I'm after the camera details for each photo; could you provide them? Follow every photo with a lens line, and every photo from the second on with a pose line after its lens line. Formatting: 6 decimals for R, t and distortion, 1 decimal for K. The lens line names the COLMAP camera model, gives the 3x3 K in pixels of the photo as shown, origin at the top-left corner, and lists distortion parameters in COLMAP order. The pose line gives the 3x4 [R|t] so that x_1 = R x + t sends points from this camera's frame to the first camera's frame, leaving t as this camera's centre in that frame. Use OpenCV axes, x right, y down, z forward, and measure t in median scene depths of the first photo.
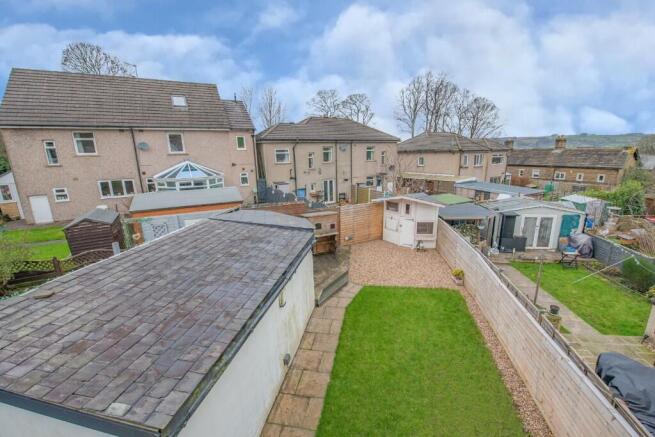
lens RADIAL K [[276.4, 0, 333.3], [0, 276.4, 218.5], [0, 0, 1]] dist [-0.019470, -0.002079]
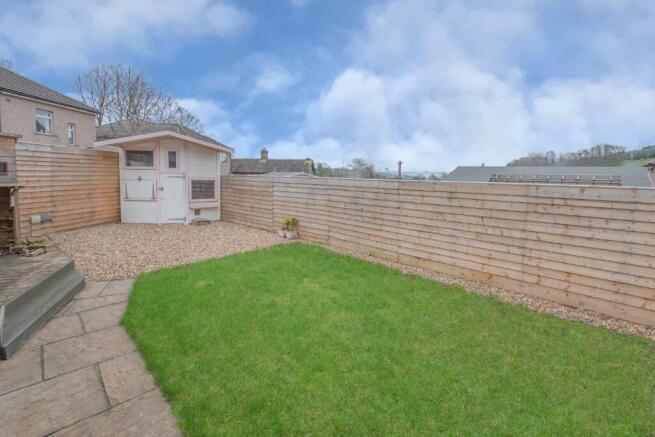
lens RADIAL K [[276.4, 0, 337.9], [0, 276.4, 214.4], [0, 0, 1]] dist [-0.019470, -0.002079]
pose [[0.535574, -0.069593, 0.841616, -0.042891], [0.157794, 0.987294, -0.018775, 0.116493], [-0.829616, 0.142857, 0.539750, 0.278208]]
